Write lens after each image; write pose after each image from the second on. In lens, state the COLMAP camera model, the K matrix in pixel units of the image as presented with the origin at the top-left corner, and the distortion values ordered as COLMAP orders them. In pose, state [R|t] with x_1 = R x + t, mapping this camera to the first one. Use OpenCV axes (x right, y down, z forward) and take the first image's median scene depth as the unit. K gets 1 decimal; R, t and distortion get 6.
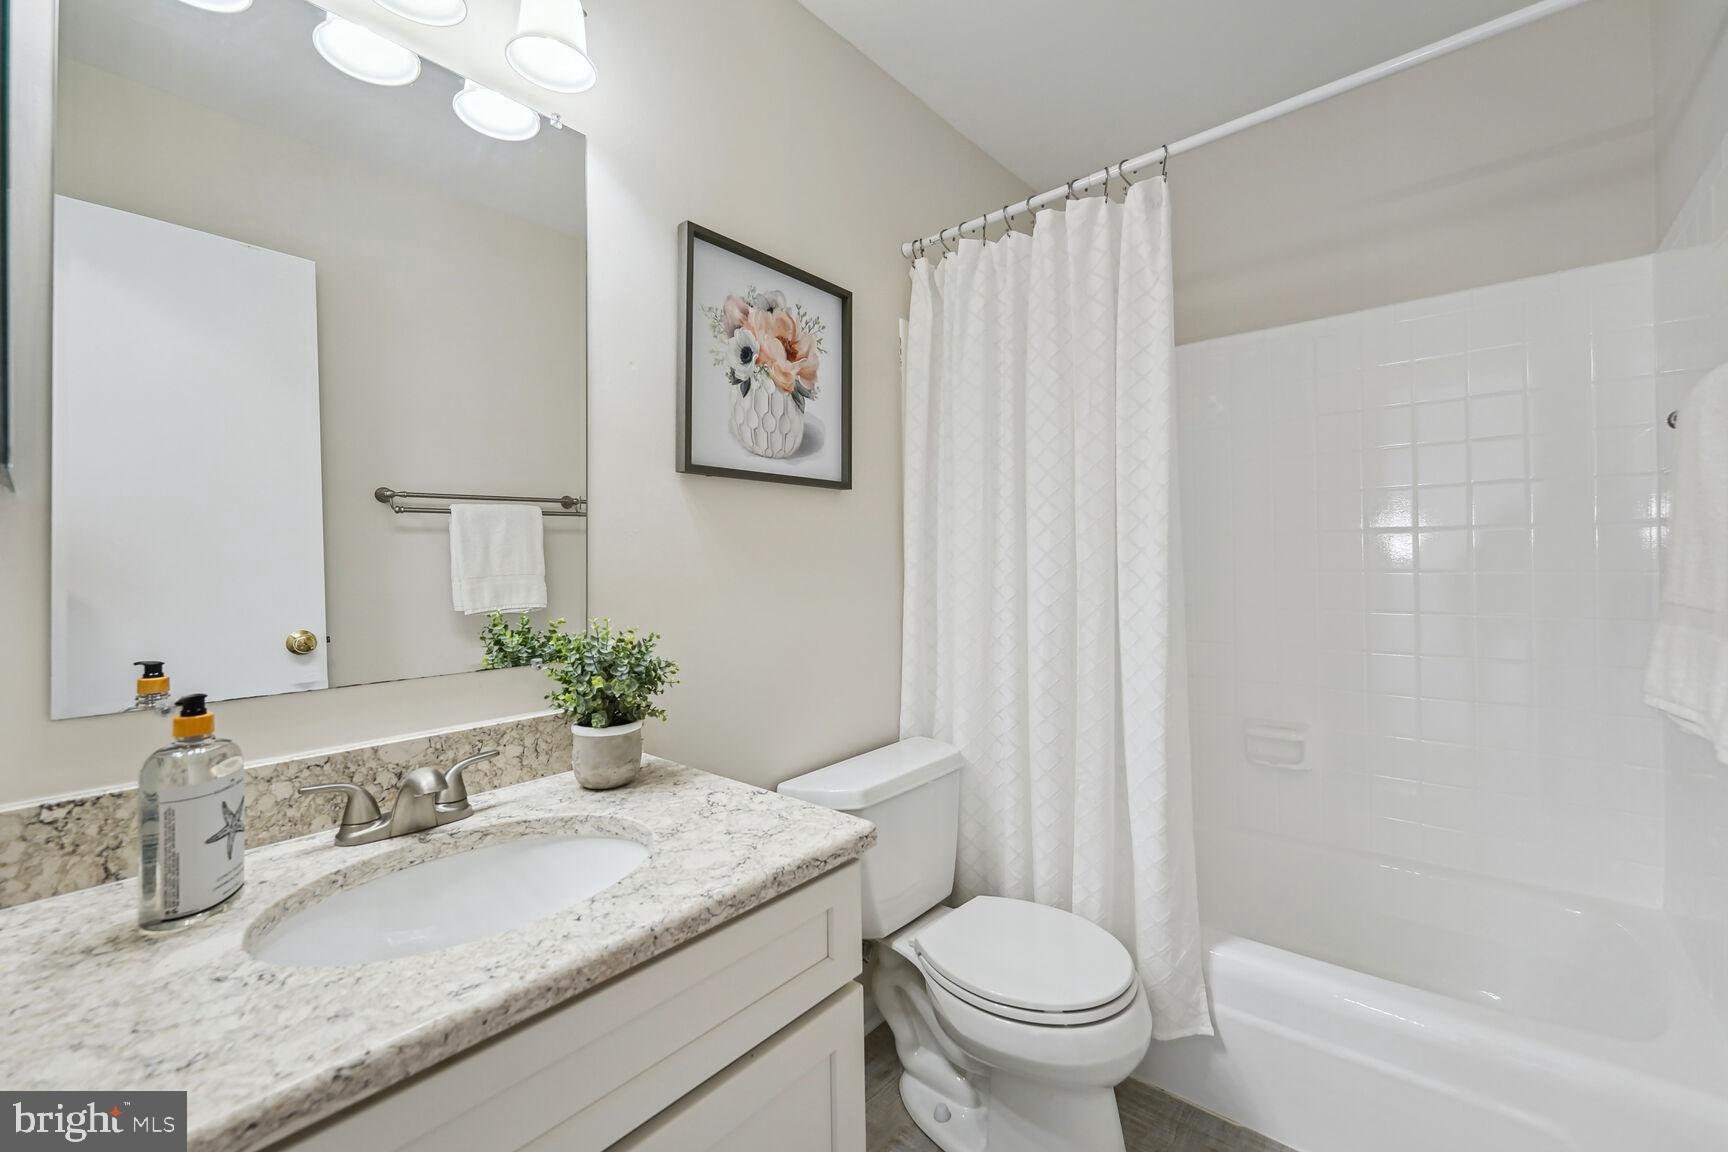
lens RADIAL K [[694.3, 0, 867.7], [0, 694.3, 567.0], [0, 0, 1]] dist [0.000017, 0.000000]
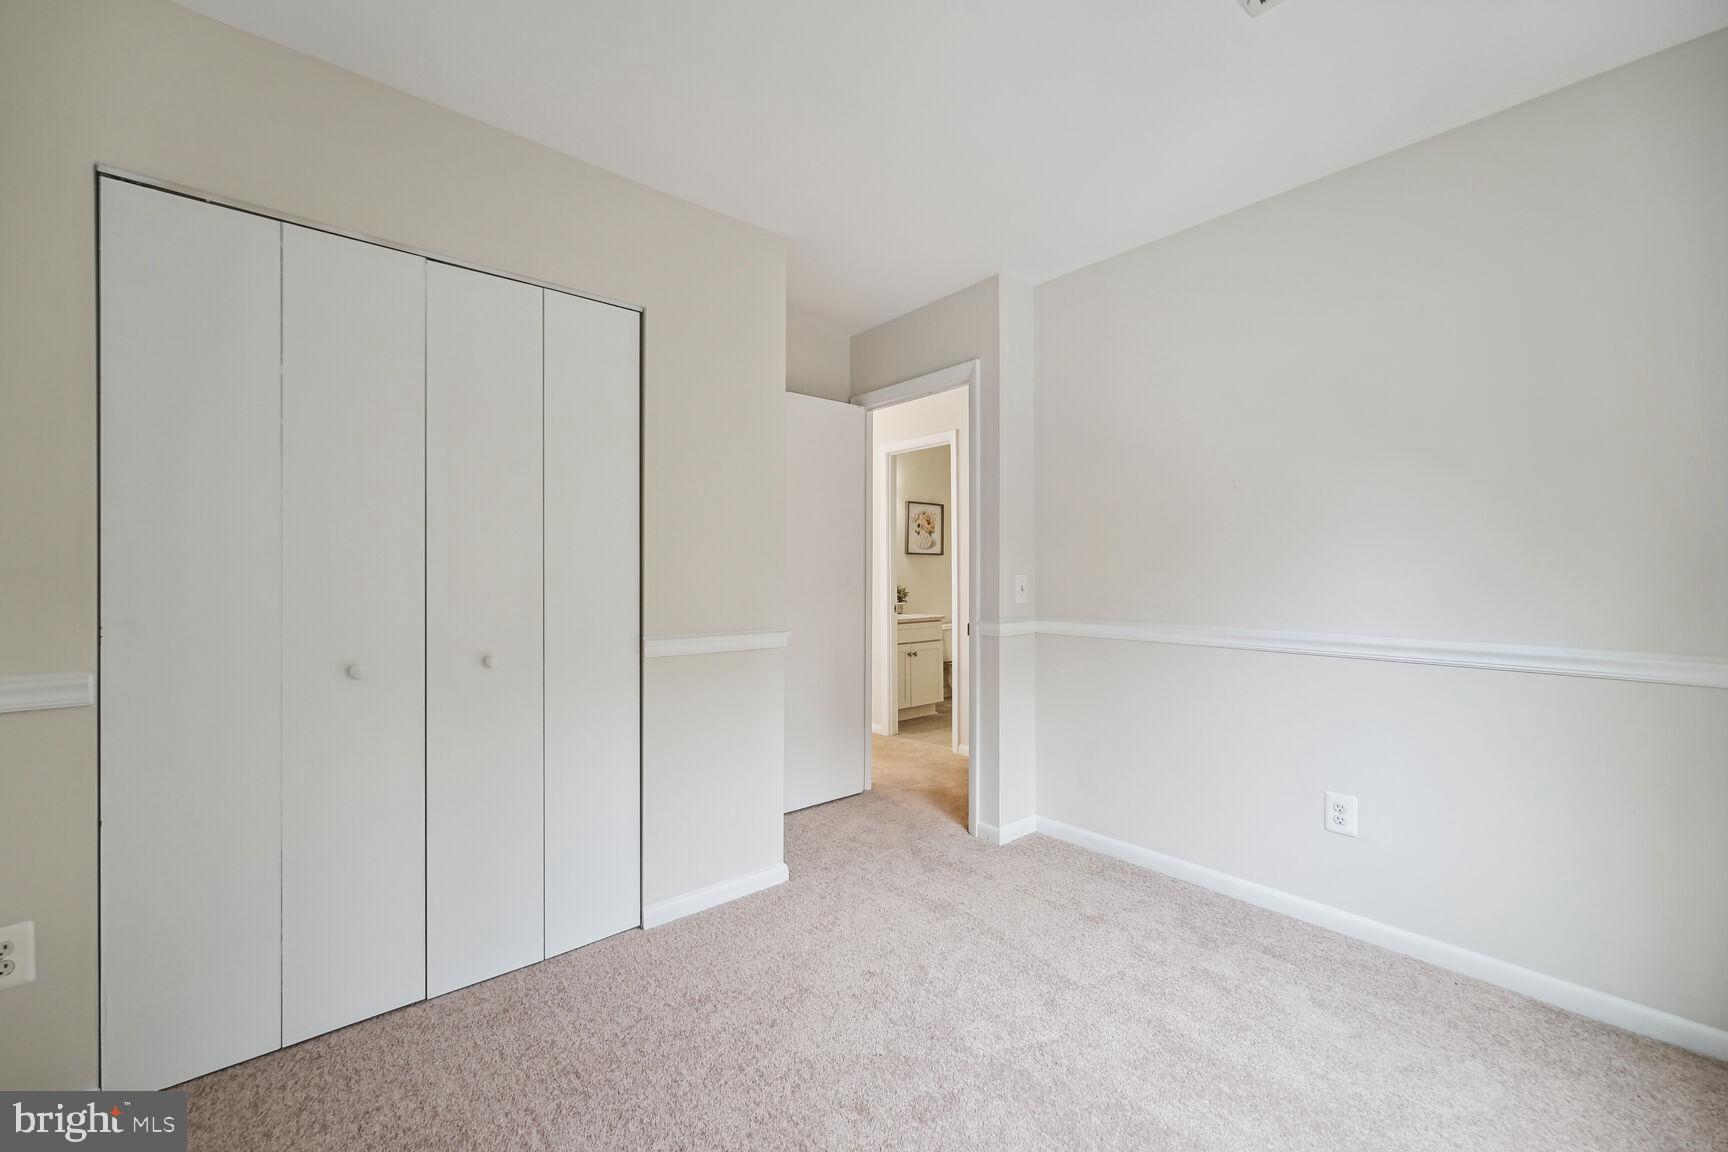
lens RADIAL K [[694.3, 0, 863.1], [0, 694.3, 576.8], [0, 0, 1]] dist [0.000017, 0.000000]
pose [[0.987560, 0.008587, -0.157006, 0.157860], [-0.008566, 0.999963, 0.000810, 0.012298], [0.157007, 0.000545, 0.987597, -3.218762]]
